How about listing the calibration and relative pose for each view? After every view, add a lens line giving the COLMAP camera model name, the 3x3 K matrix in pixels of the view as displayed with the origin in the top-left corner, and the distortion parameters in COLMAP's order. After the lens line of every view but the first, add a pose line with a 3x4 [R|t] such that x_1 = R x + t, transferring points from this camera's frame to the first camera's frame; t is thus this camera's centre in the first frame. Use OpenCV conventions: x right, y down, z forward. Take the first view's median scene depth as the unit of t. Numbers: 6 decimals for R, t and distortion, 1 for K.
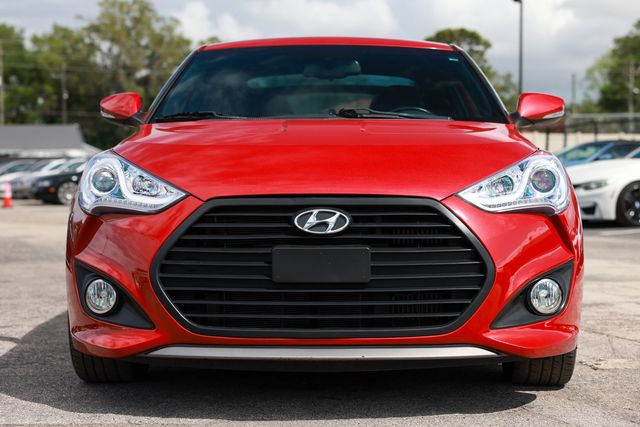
lens RADIAL K [[1296.3, 0, 321.2], [0, 1296.3, 210.9], [0, 0, 1]] dist [0.149986, 0.000000]
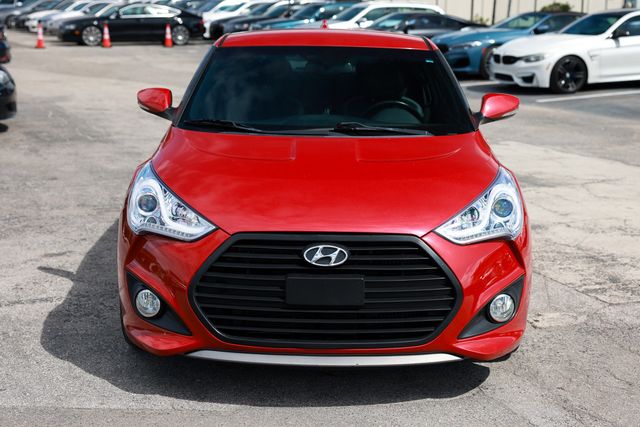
lens RADIAL K [[1076.4, 0, 319.6], [0, 1076.4, 214.6], [0, 0, 1]] dist [0.055039, 0.000000]
pose [[0.999768, 0.009468, 0.019364, -0.025586], [-0.012675, 0.984860, 0.172886, -0.206067], [-0.017434, -0.173091, 0.984752, -0.011586]]
